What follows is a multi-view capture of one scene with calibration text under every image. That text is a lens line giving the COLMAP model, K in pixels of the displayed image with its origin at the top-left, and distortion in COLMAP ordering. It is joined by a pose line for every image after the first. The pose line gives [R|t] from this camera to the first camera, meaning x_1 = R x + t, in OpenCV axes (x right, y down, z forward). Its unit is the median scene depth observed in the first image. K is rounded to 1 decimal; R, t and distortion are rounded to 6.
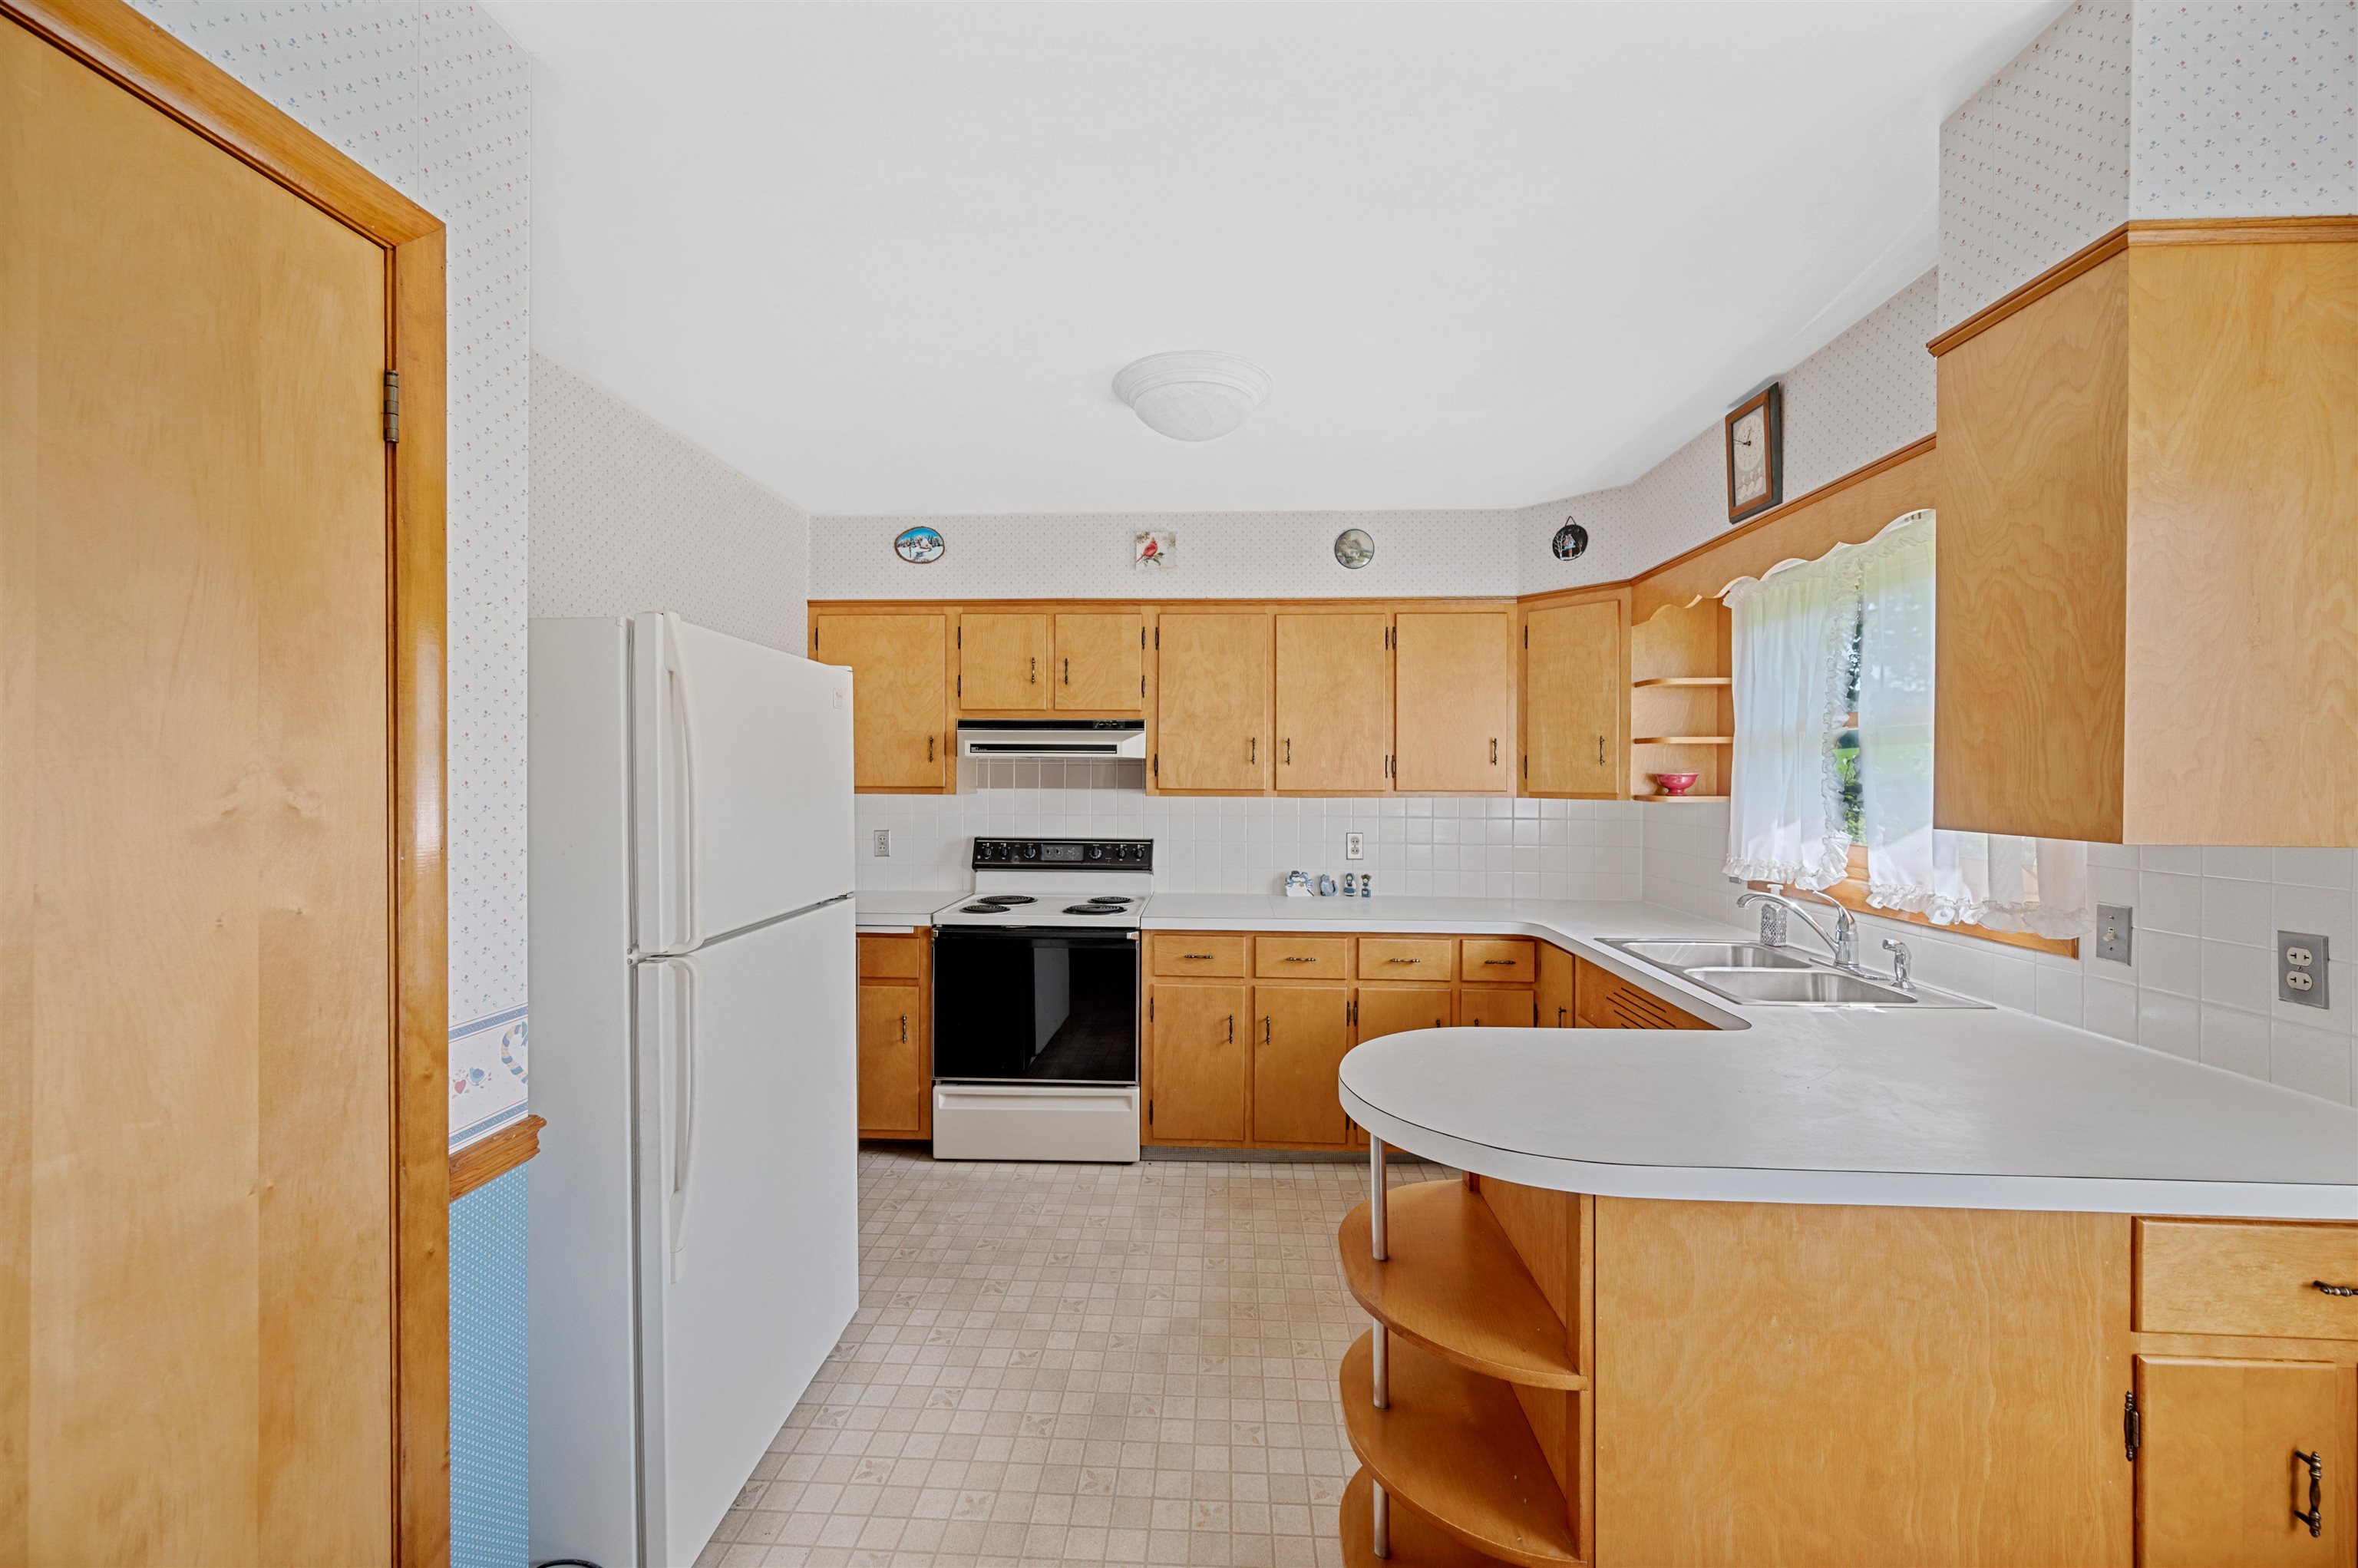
lens RADIAL K [[931.2, 0, 1178.7], [0, 931.2, 778.5], [0, 0, 1]] dist [-0.010919, -0.000148]
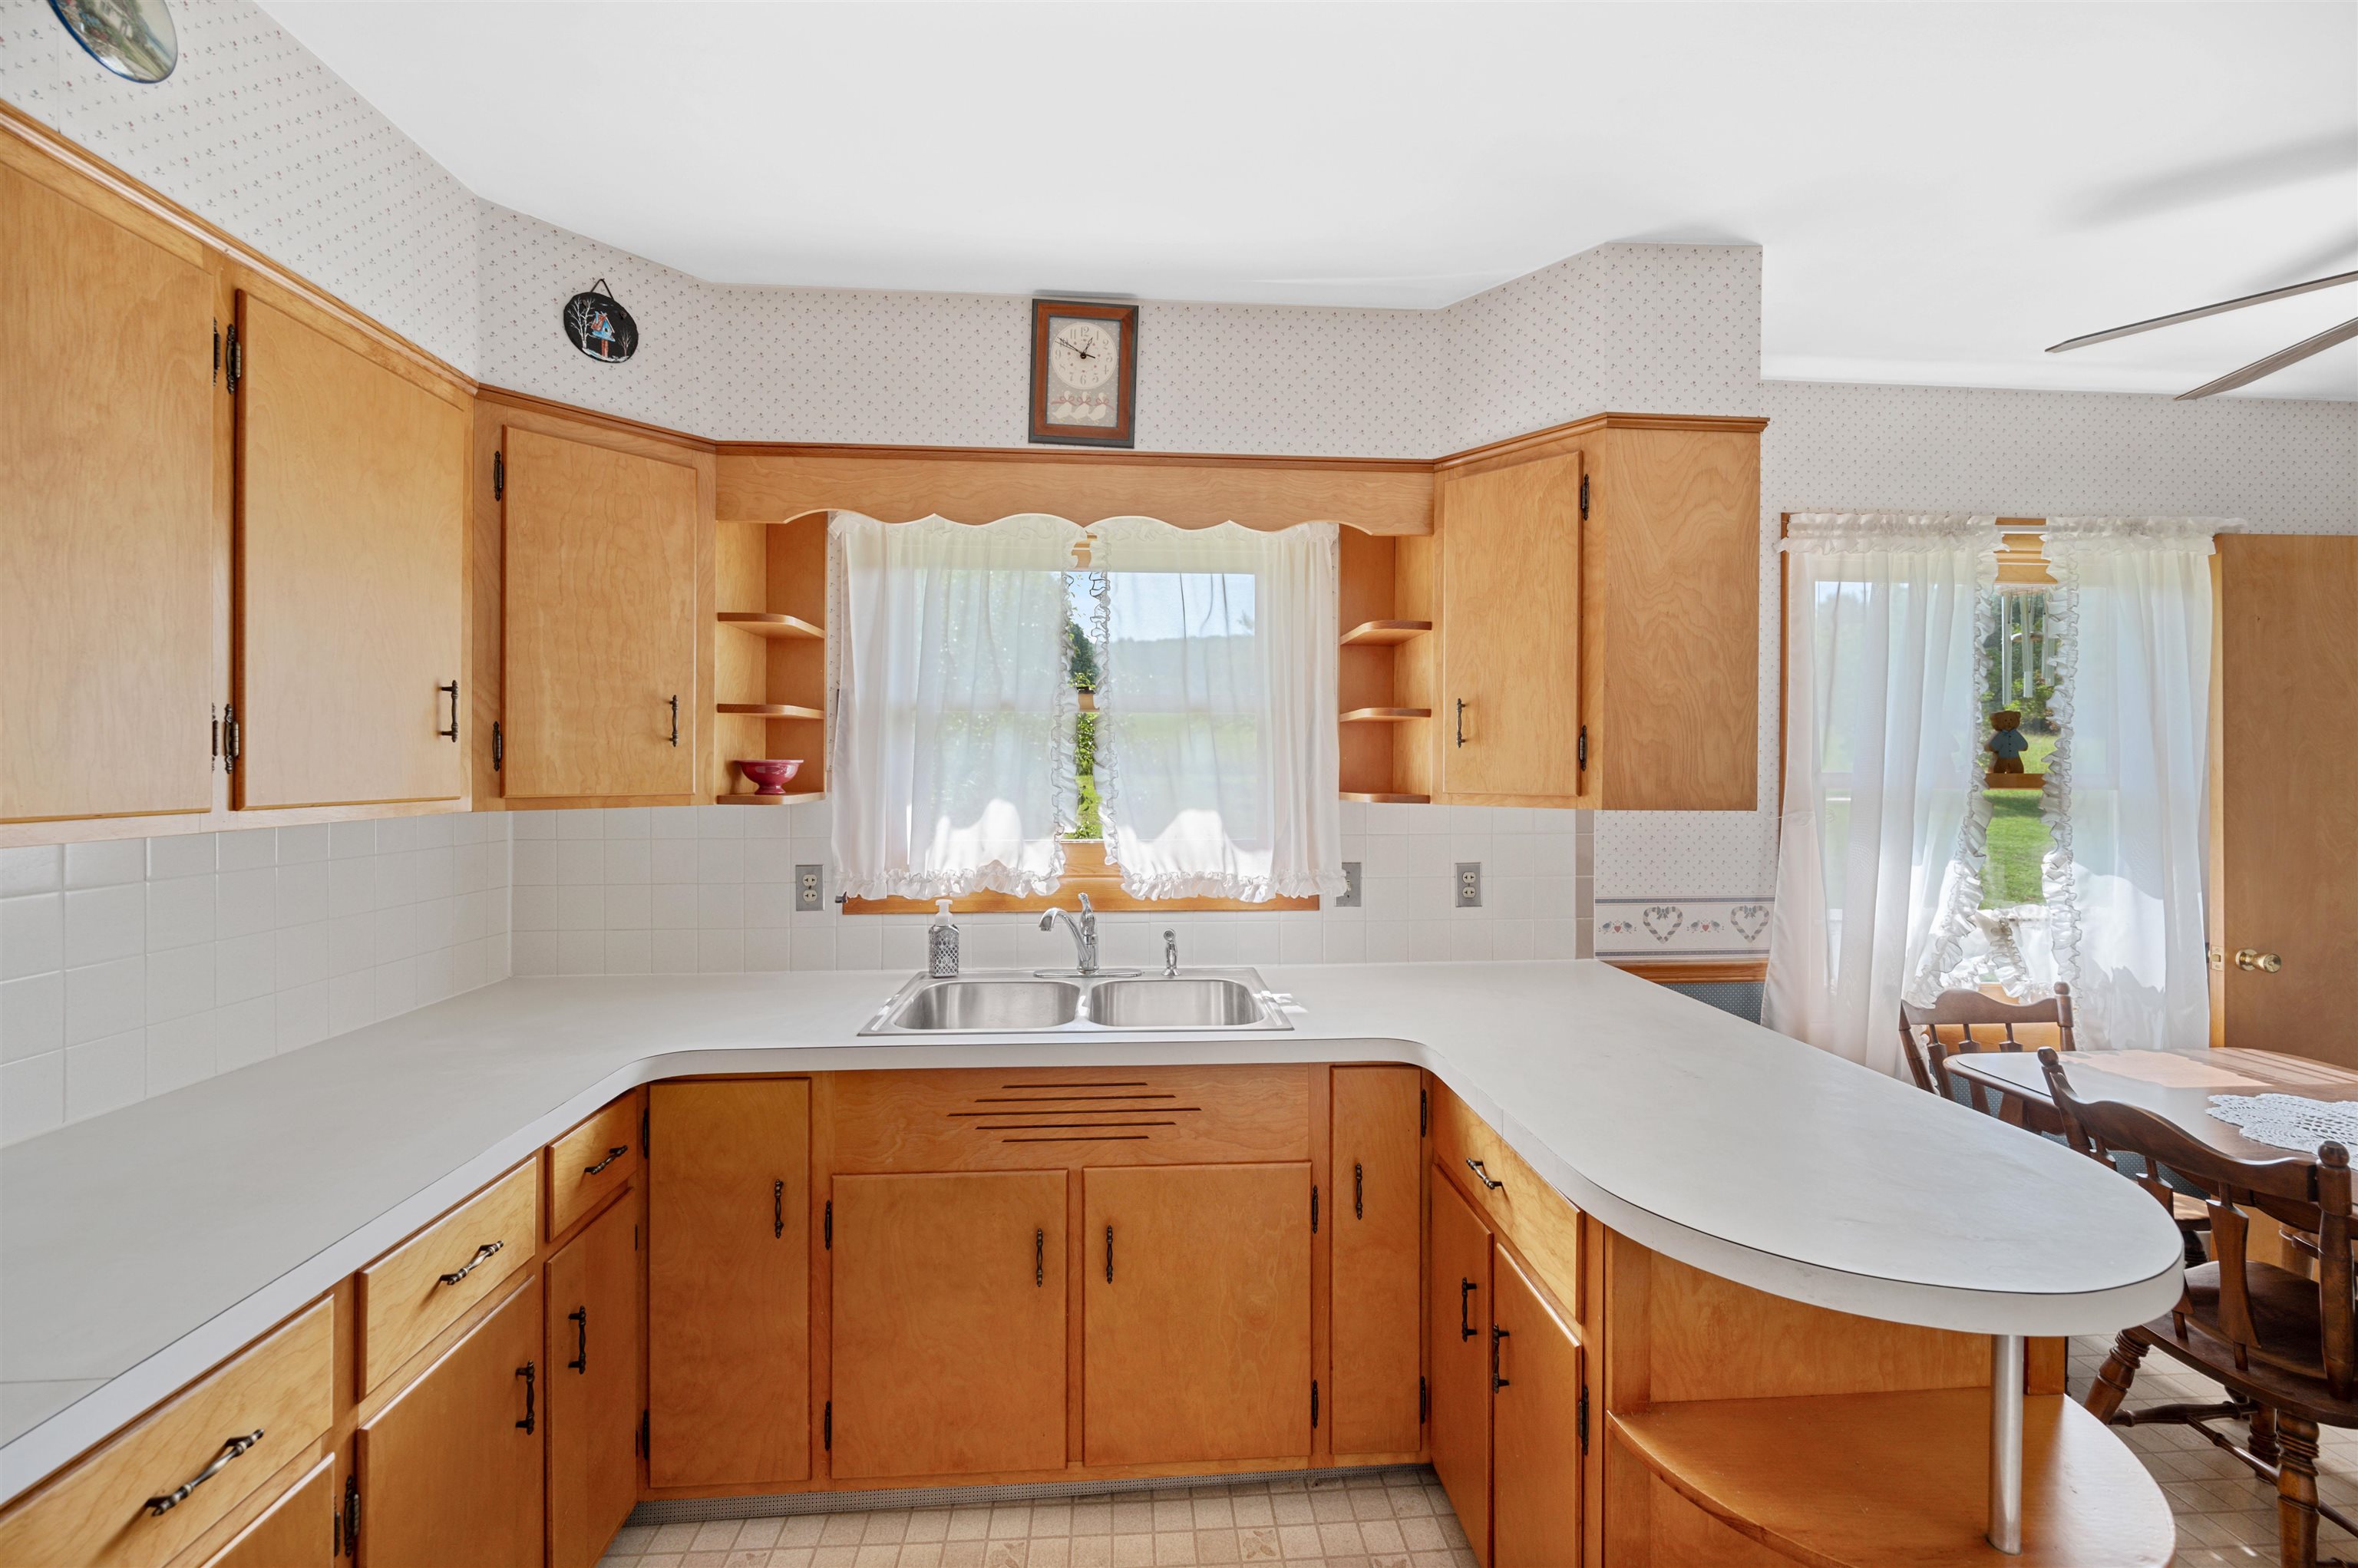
lens RADIAL K [[931.2, 0, 1180.9], [0, 931.2, 773.3], [0, 0, 1]] dist [-0.010919, -0.000148]
pose [[-0.115208, -0.011511, 0.993275, -0.271247], [0.000881, 0.999931, 0.011690, -0.007468], [-0.993341, 0.002222, -0.115190, 1.337838]]
